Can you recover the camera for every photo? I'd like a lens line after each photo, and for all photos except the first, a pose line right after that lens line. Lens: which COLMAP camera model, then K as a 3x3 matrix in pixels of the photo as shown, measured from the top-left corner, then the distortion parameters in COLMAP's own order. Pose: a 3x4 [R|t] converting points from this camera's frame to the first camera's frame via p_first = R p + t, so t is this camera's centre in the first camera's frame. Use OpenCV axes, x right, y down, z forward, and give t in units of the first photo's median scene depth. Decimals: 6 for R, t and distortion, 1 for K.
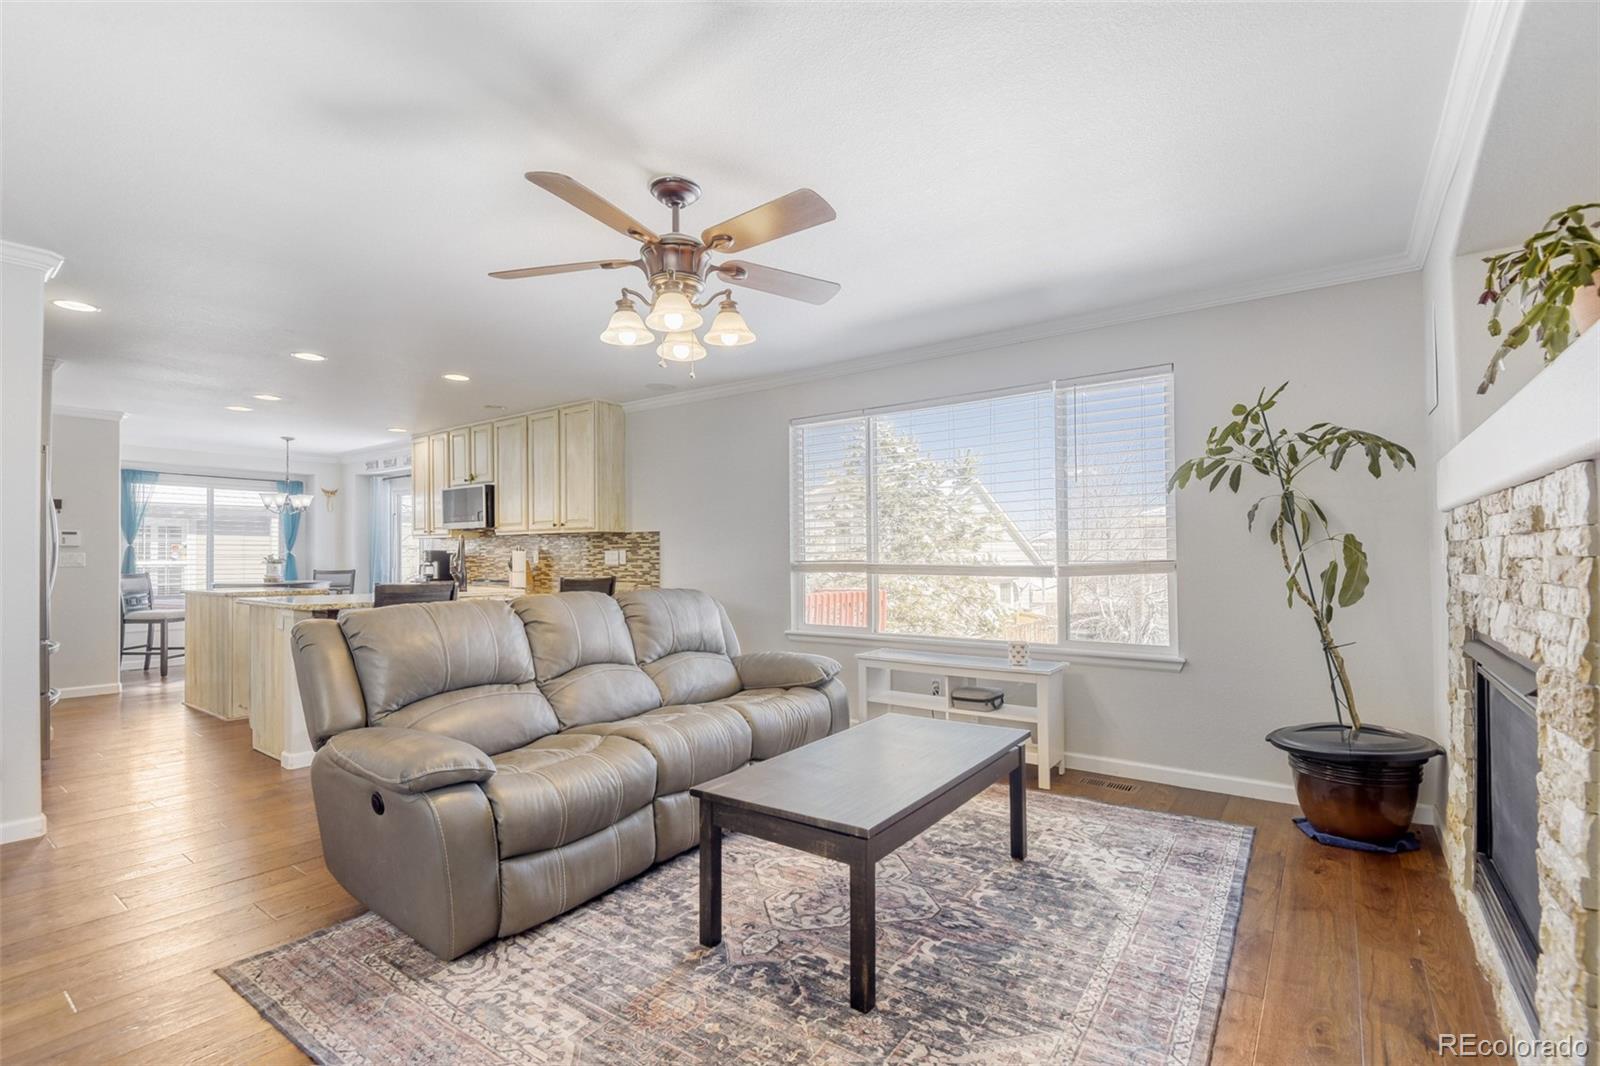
lens RADIAL K [[722.3, 0, 769.2], [0, 722.3, 545.2], [0, 0, 1]] dist [-0.002182, -0.000339]
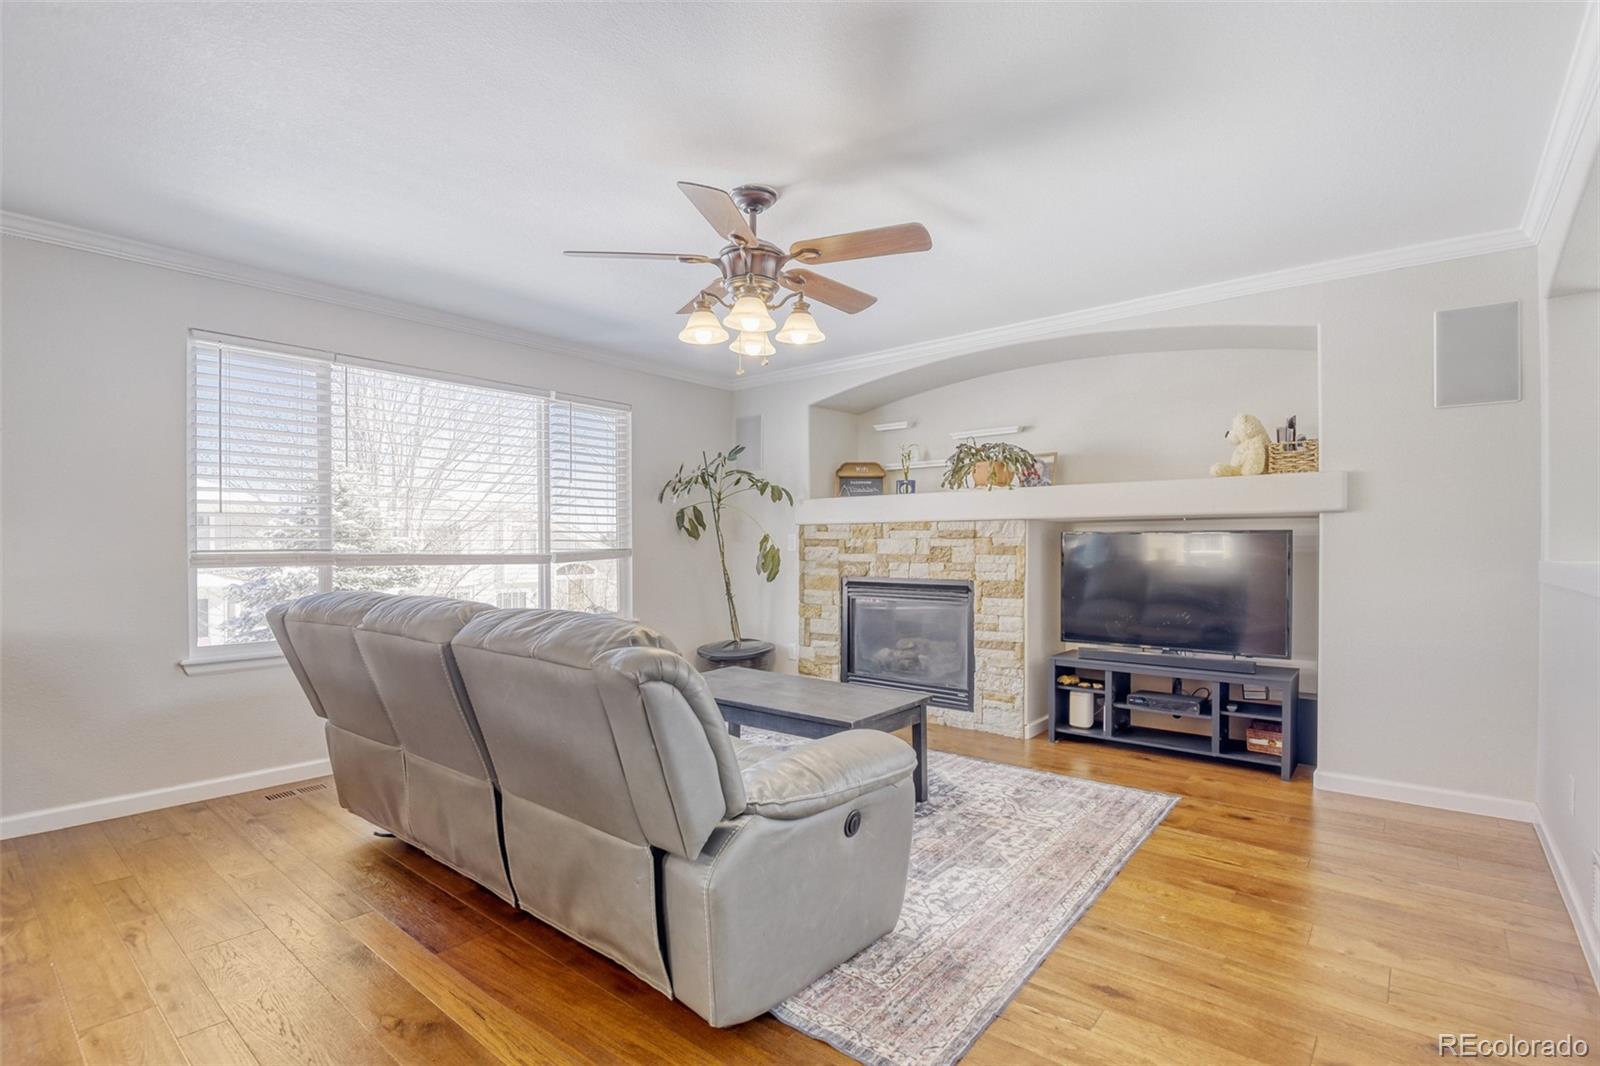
lens RADIAL K [[746.1, 0, 803.2], [0, 746.1, 547.7], [0, 0, 1]] dist [-0.000161, -0.000034]
pose [[0.051166, 0.004918, 0.998678, -1.219513], [-0.015288, 0.999875, -0.004141, 0.028002], [-0.998573, -0.015056, 0.051235, 0.864529]]
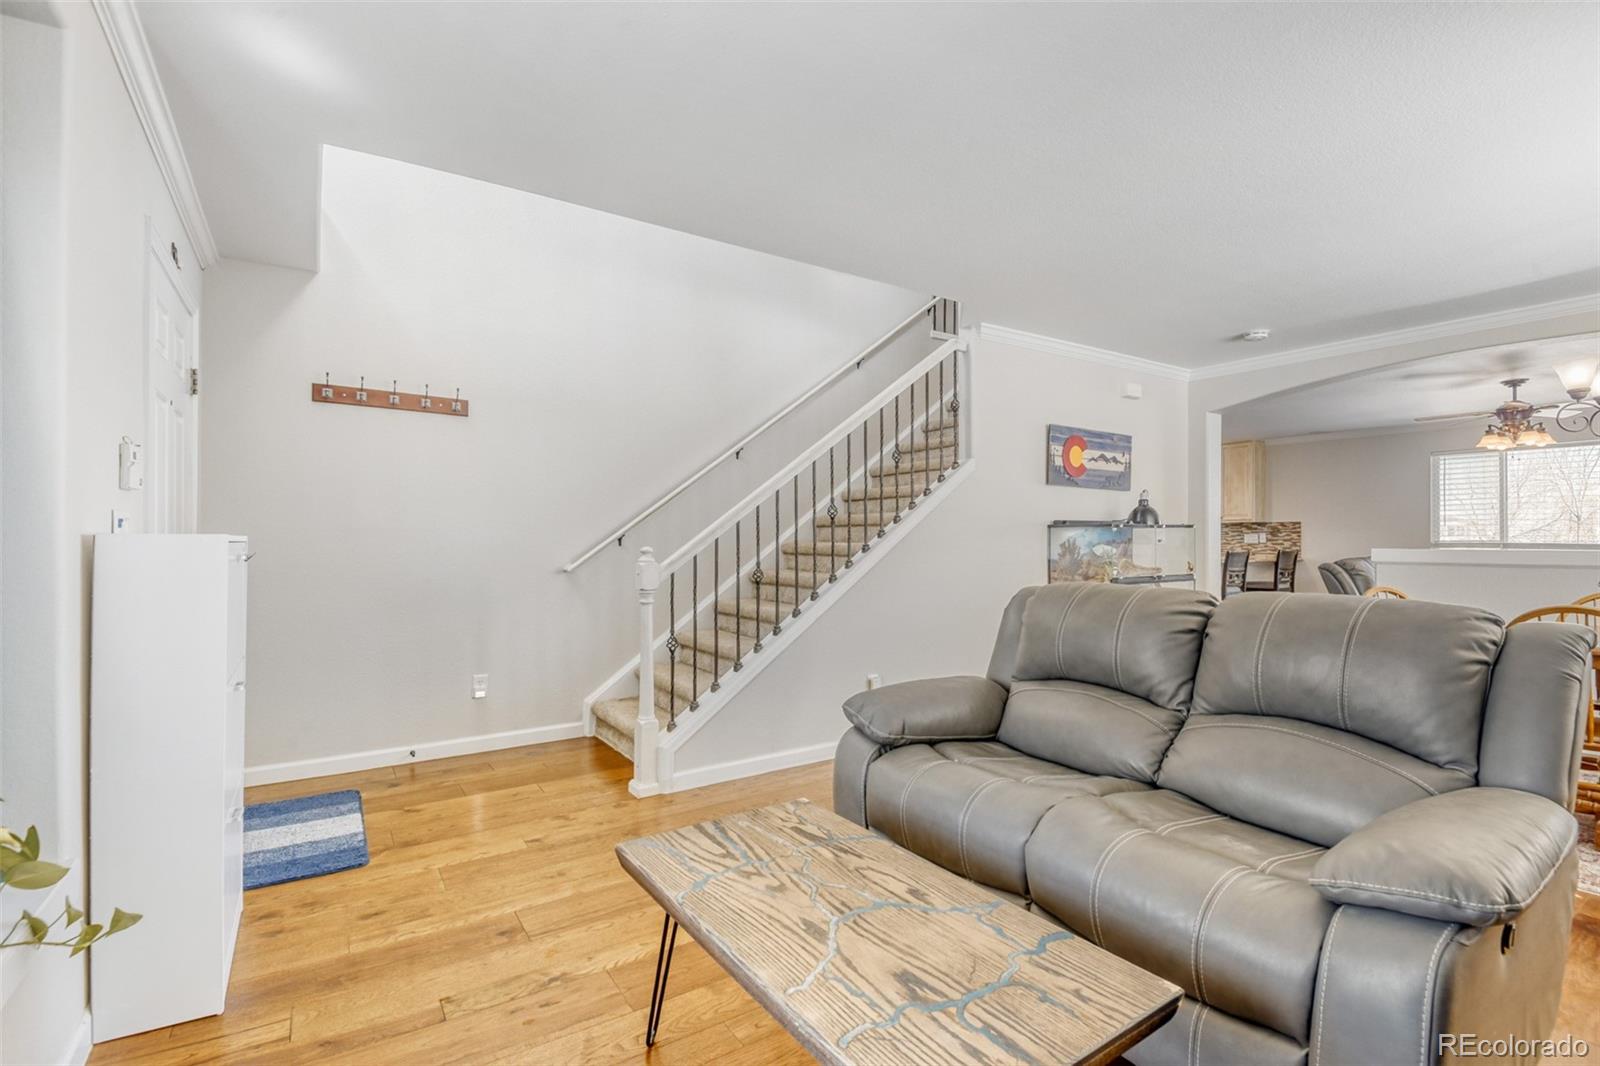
lens RADIAL K [[708.3, 0, 800.0], [0, 708.3, 533.0], [0, 0, 1]] dist [-0.001101, -0.000149]
pose [[0.939335, 0.001047, -0.343000, -1.522809], [0.001983, 0.999962, 0.008483, -0.023754], [0.342996, -0.008648, 0.939297, -1.958811]]
